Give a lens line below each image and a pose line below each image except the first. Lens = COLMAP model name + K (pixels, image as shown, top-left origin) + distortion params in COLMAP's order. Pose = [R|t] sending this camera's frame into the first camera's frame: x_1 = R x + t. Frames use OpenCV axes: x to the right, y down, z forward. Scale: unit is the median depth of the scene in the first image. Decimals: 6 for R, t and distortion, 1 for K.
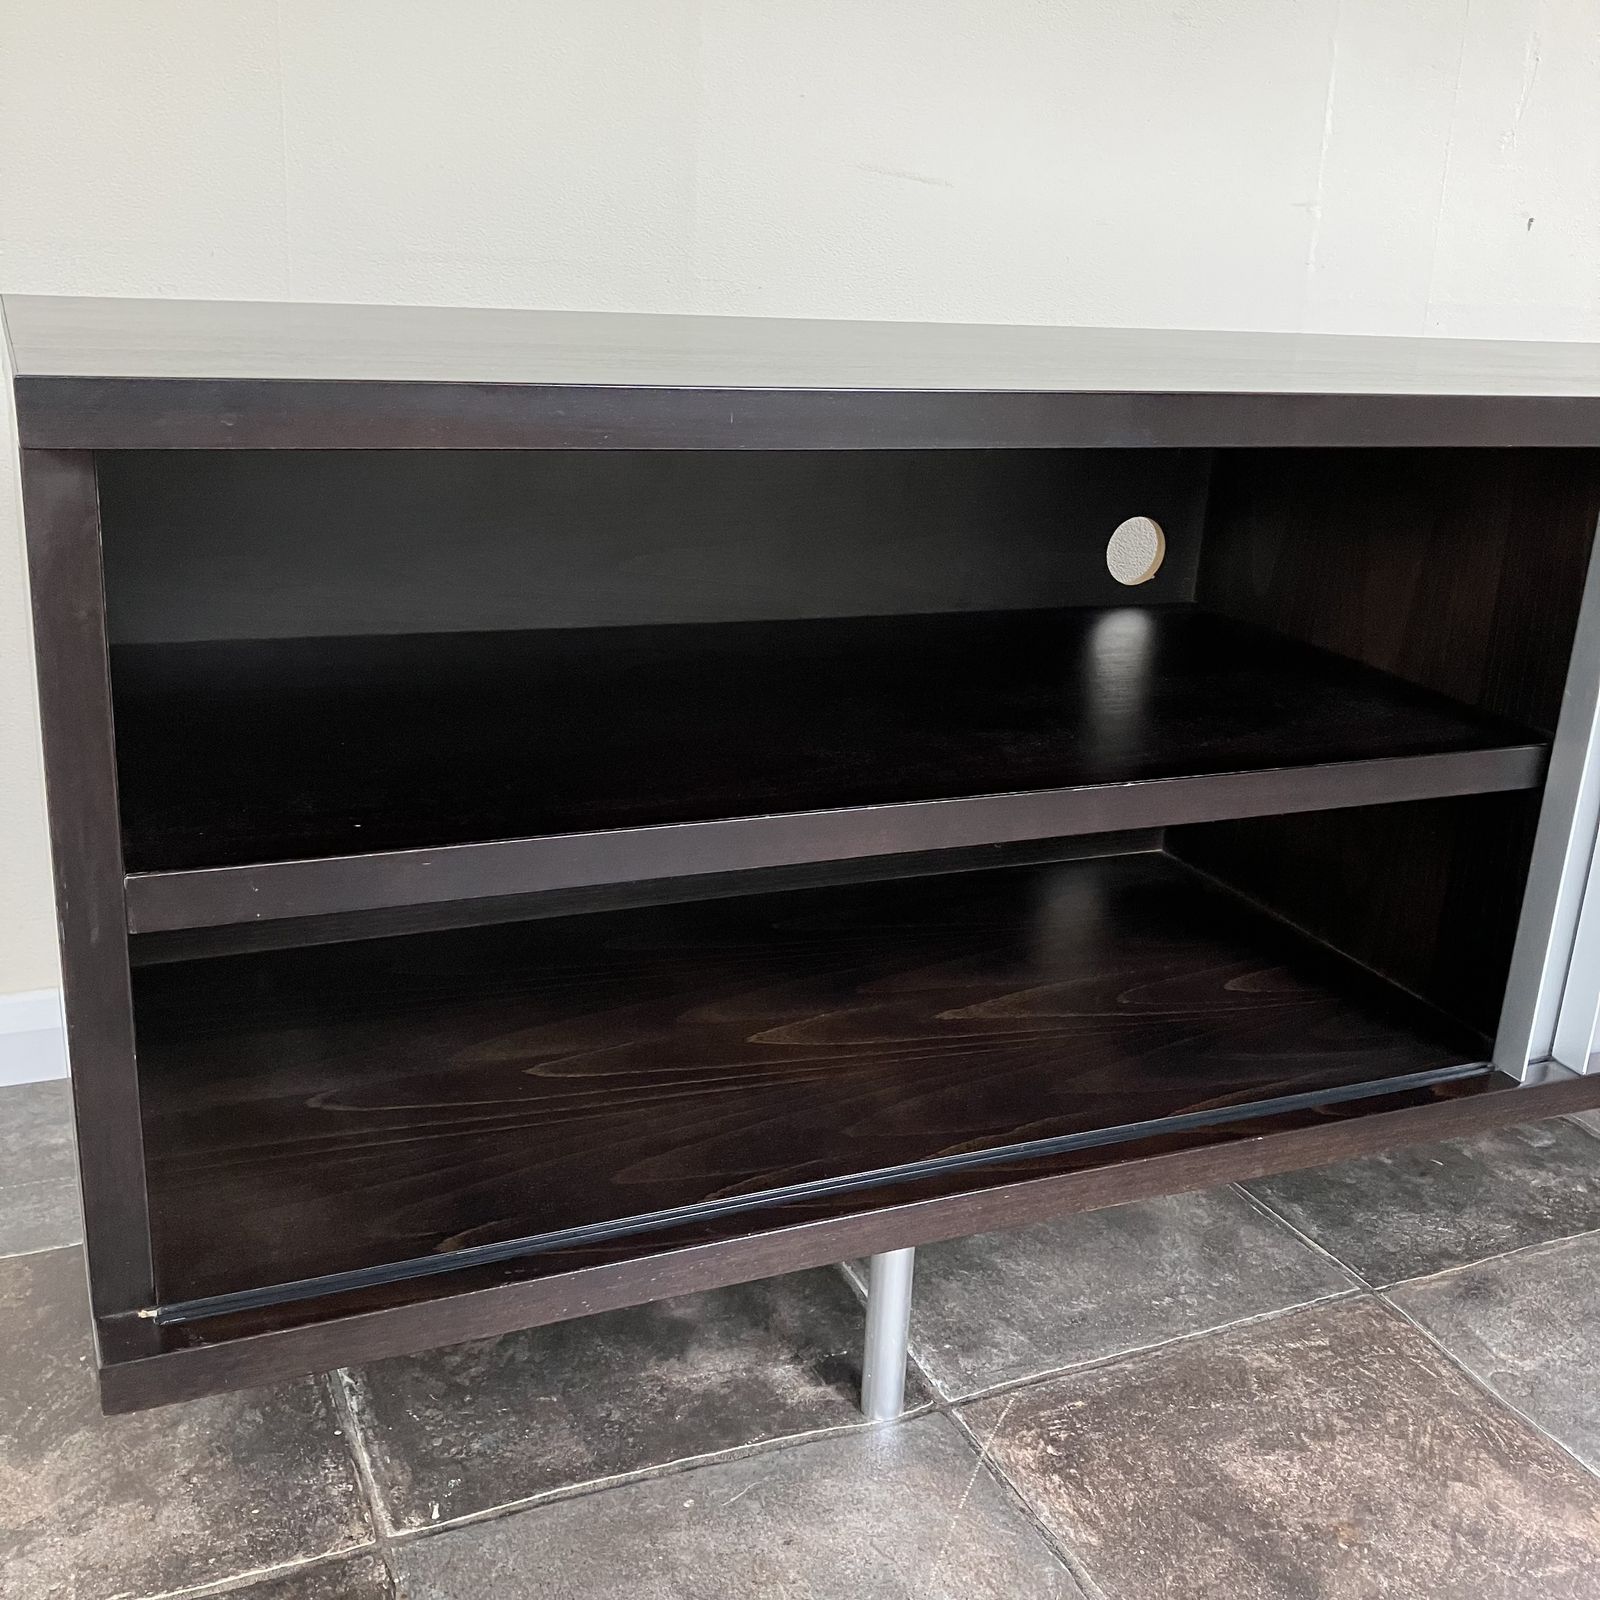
lens RADIAL K [[1768.7, 0, 810.1], [0, 1768.7, 801.5], [0, 0, 1]] dist [0.014456, 0.000000]
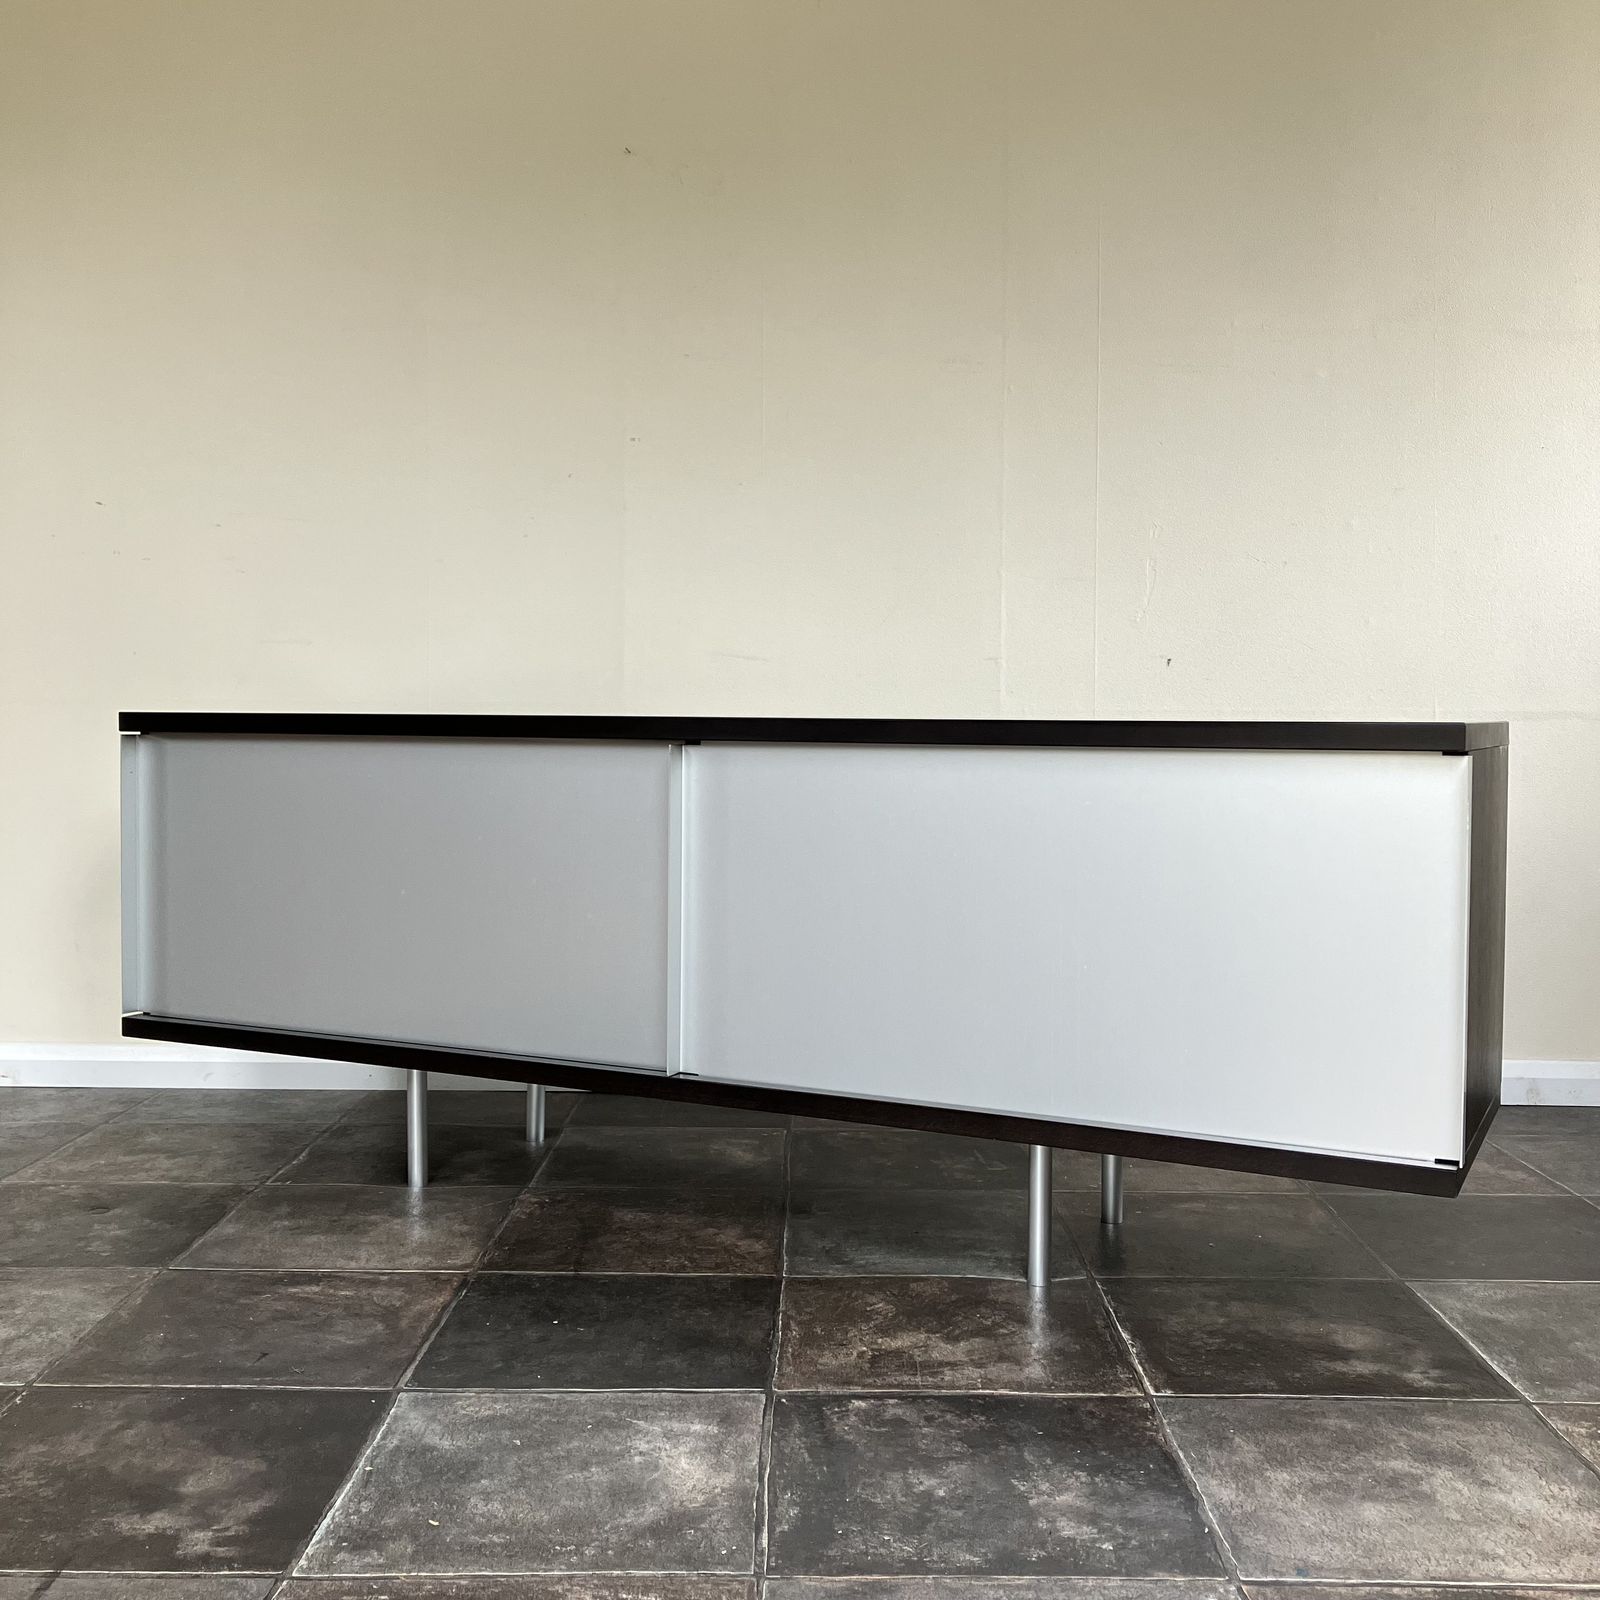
lens RADIAL K [[1767.4, 0, 802.9], [0, 1767.4, 753.3], [0, 0, 1]] dist [0.013737, 0.000000]
pose [[0.903793, -0.044629, -0.425637, 0.191056], [-0.094028, 0.949540, -0.299219, 0.337300], [0.417513, 0.310453, 0.853991, -0.710500]]
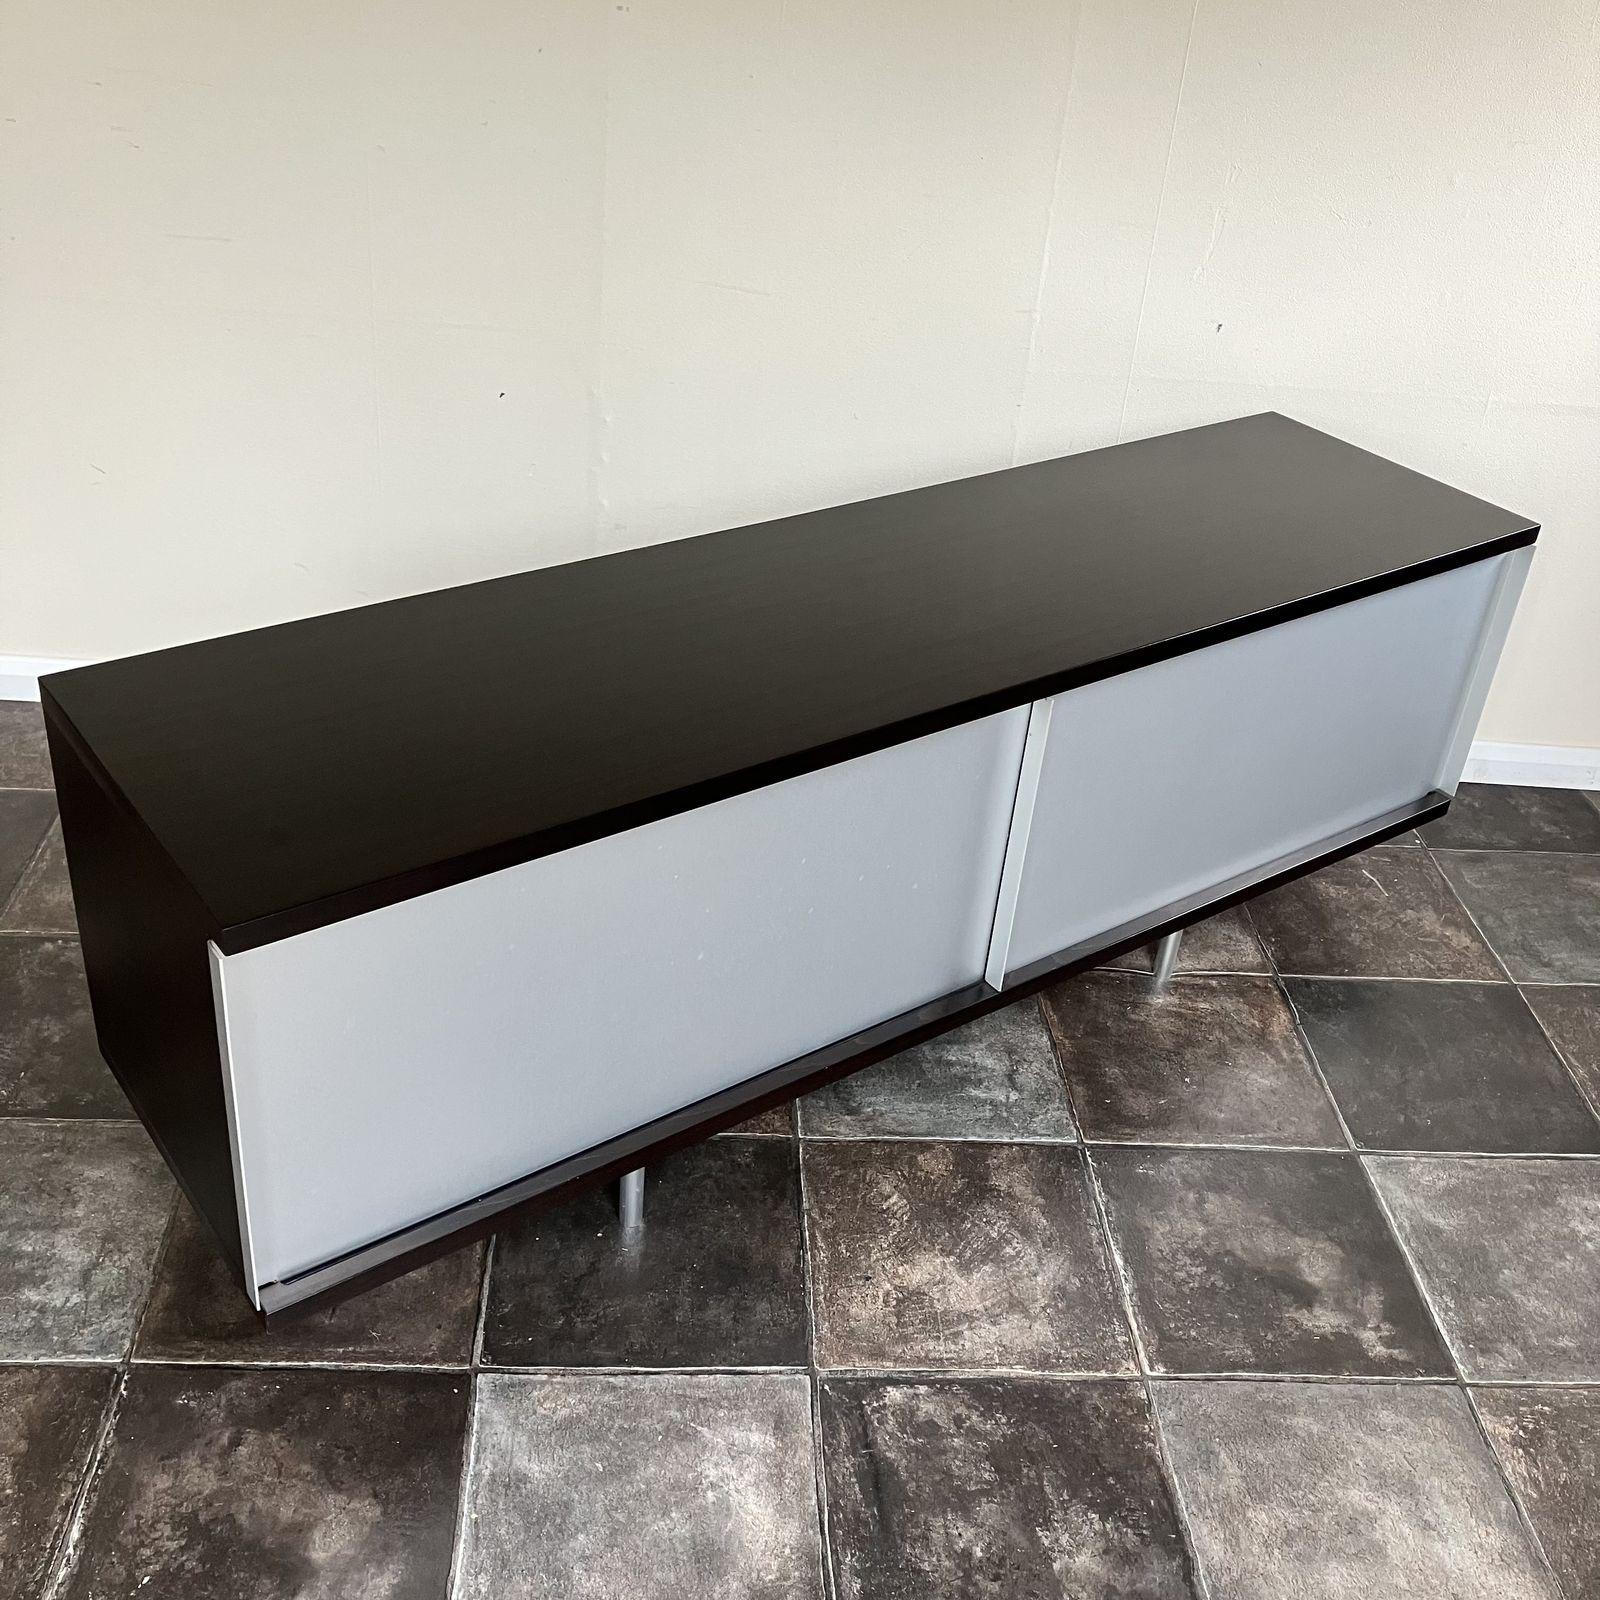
lens RADIAL K [[1768.7, 0, 798.5], [0, 1768.7, 787.1], [0, 0, 1]] dist [0.014456, 0.000000]
pose [[0.930458, 0.209533, -0.300574, -0.131739], [-0.146544, 0.964691, 0.218853, -0.518599], [0.335818, -0.159586, 0.928310, -0.744804]]
